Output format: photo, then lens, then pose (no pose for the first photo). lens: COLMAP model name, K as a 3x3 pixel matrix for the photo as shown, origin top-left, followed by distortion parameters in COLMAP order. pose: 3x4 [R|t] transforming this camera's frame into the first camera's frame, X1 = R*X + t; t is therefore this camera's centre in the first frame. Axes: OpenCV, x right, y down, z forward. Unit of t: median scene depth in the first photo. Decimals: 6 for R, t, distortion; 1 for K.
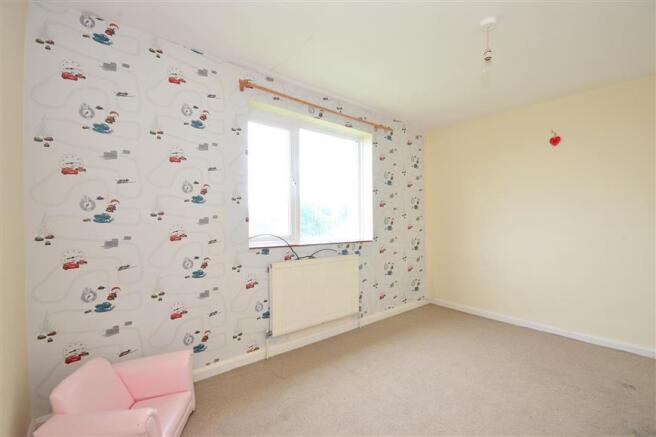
lens RADIAL K [[289.3, 0, 328.0], [0, 289.3, 218.5], [0, 0, 1]] dist [0.000710, -0.000031]
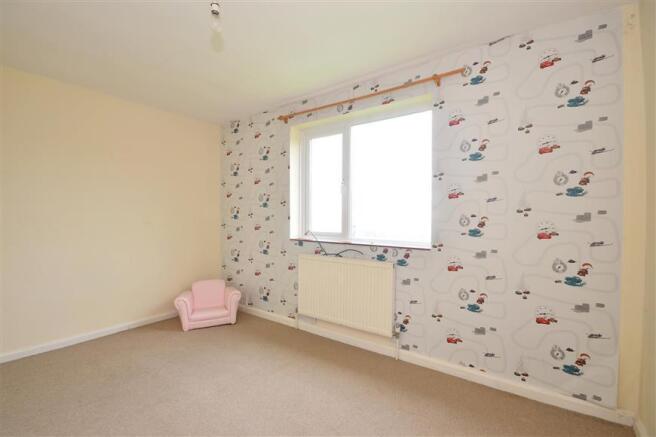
lens RADIAL K [[276.5, 0, 328.2], [0, 276.5, 215.6], [0, 0, 1]] dist [-0.000434, -0.000049]
pose [[0.279631, -0.000322, -0.960107, 0.820550], [0.003835, 0.999992, 0.000781, -0.005298], [0.960100, -0.003900, 0.279630, 0.672015]]
